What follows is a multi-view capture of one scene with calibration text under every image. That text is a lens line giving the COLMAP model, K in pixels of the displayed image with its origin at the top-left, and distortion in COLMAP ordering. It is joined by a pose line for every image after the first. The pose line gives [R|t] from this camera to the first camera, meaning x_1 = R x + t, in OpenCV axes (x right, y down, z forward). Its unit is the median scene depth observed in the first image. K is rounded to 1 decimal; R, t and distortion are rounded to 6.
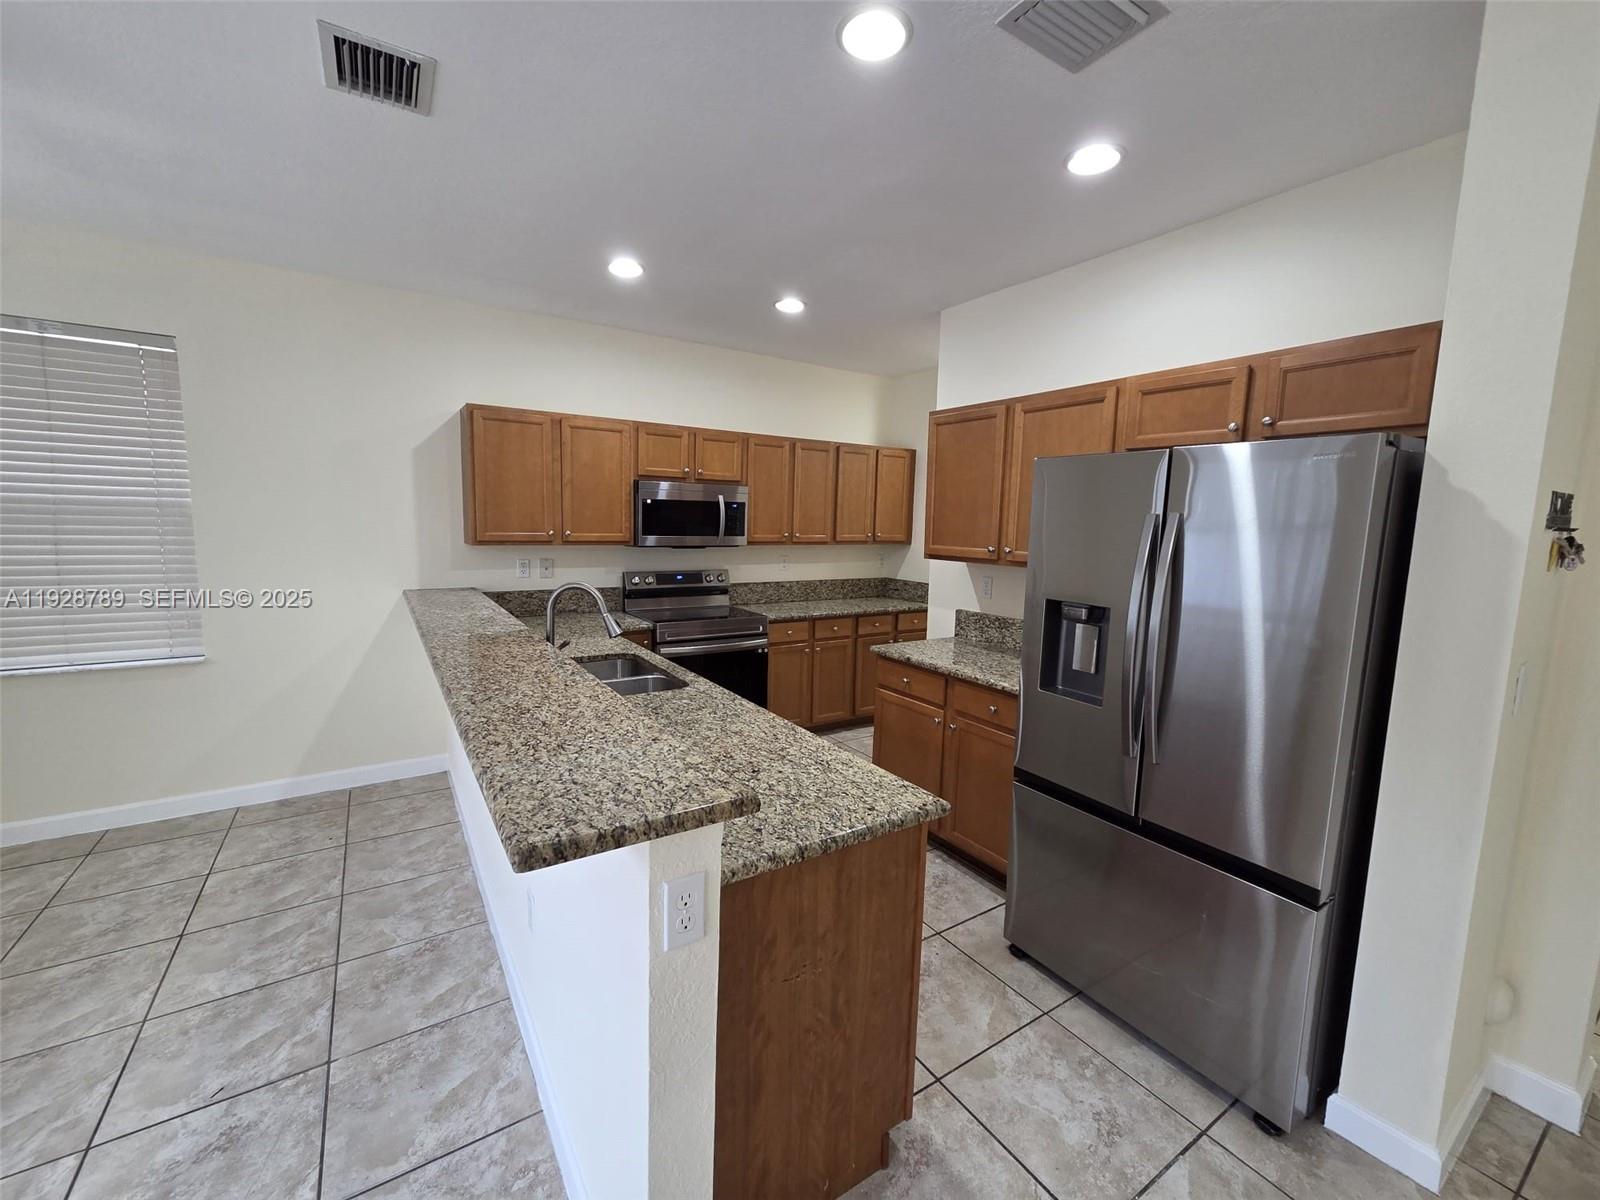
lens RADIAL K [[656.8, 0, 800.6], [0, 656.8, 600.9], [0, 0, 1]] dist [0.003341, 0.000377]
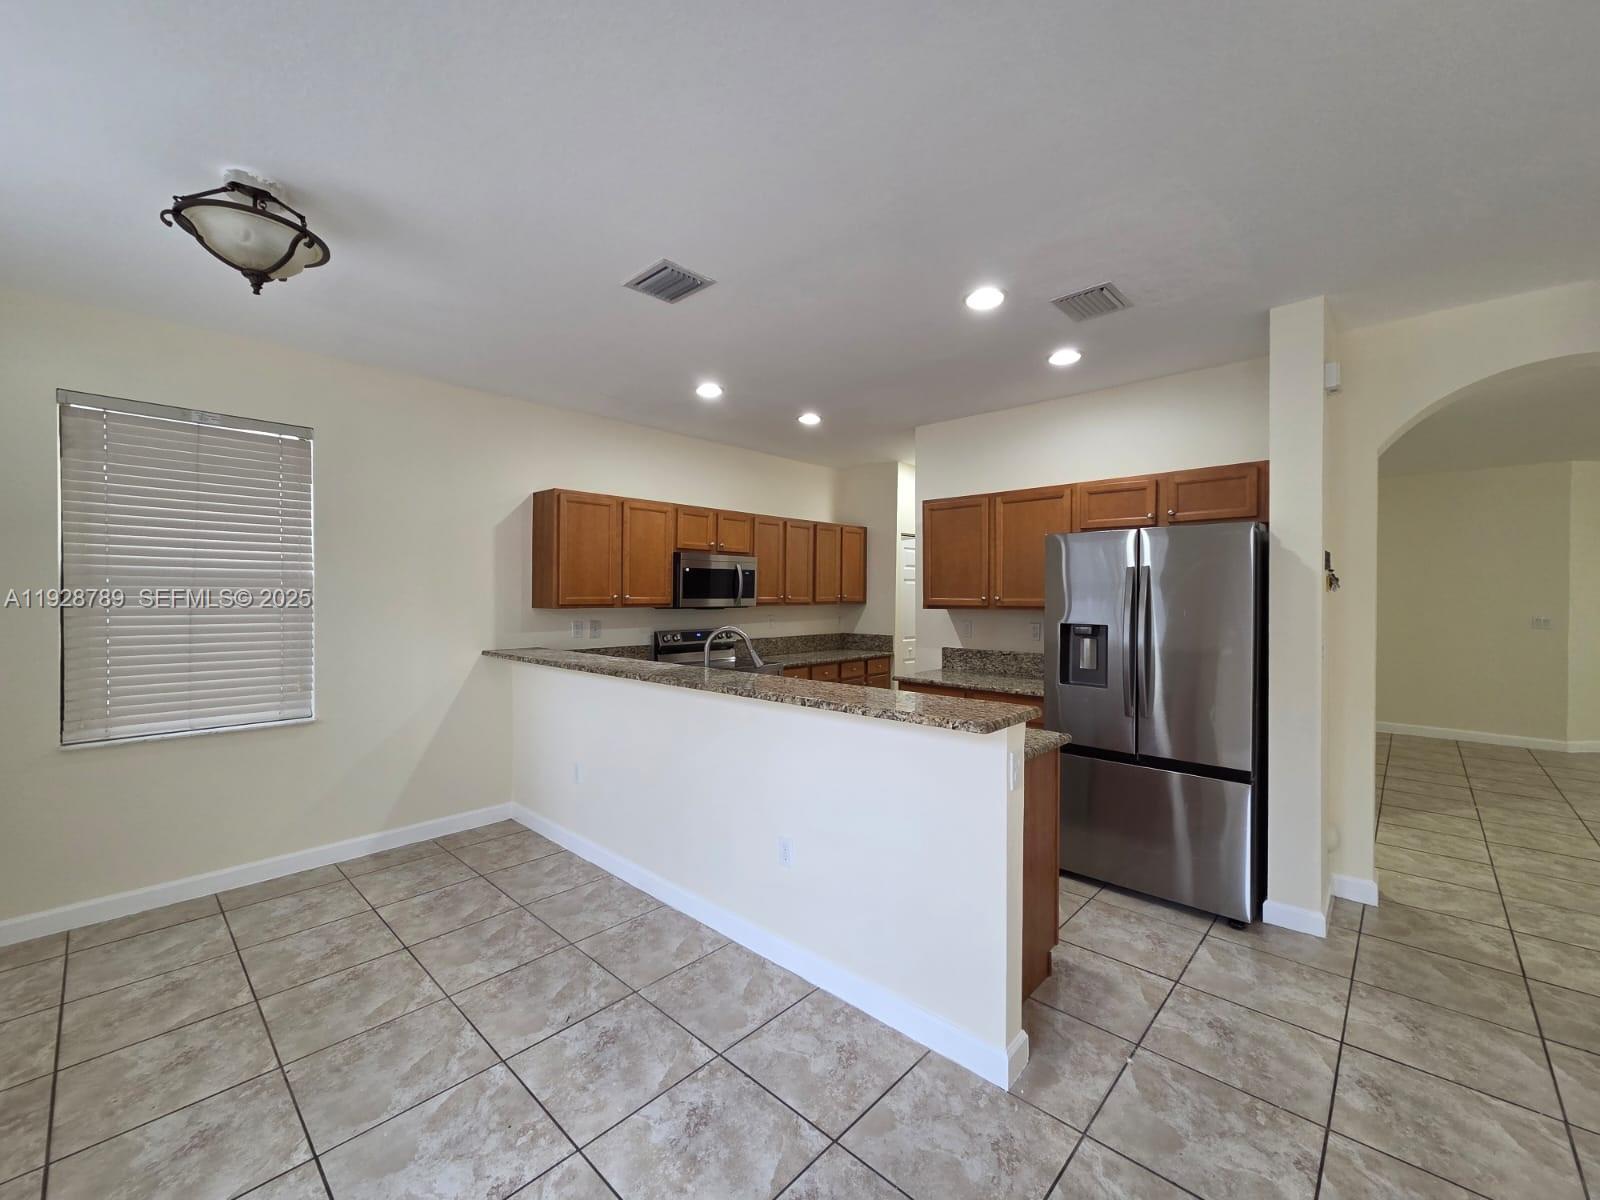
lens RADIAL K [[656.8, 0, 800.6], [0, 656.8, 600.9], [0, 0, 1]] dist [0.003341, 0.000377]
pose [[0.970309, -0.024228, 0.240651, -0.532031], [0.051176, 0.993009, -0.106368, 0.069266], [-0.236392, 0.115526, 0.964766, -0.317733]]
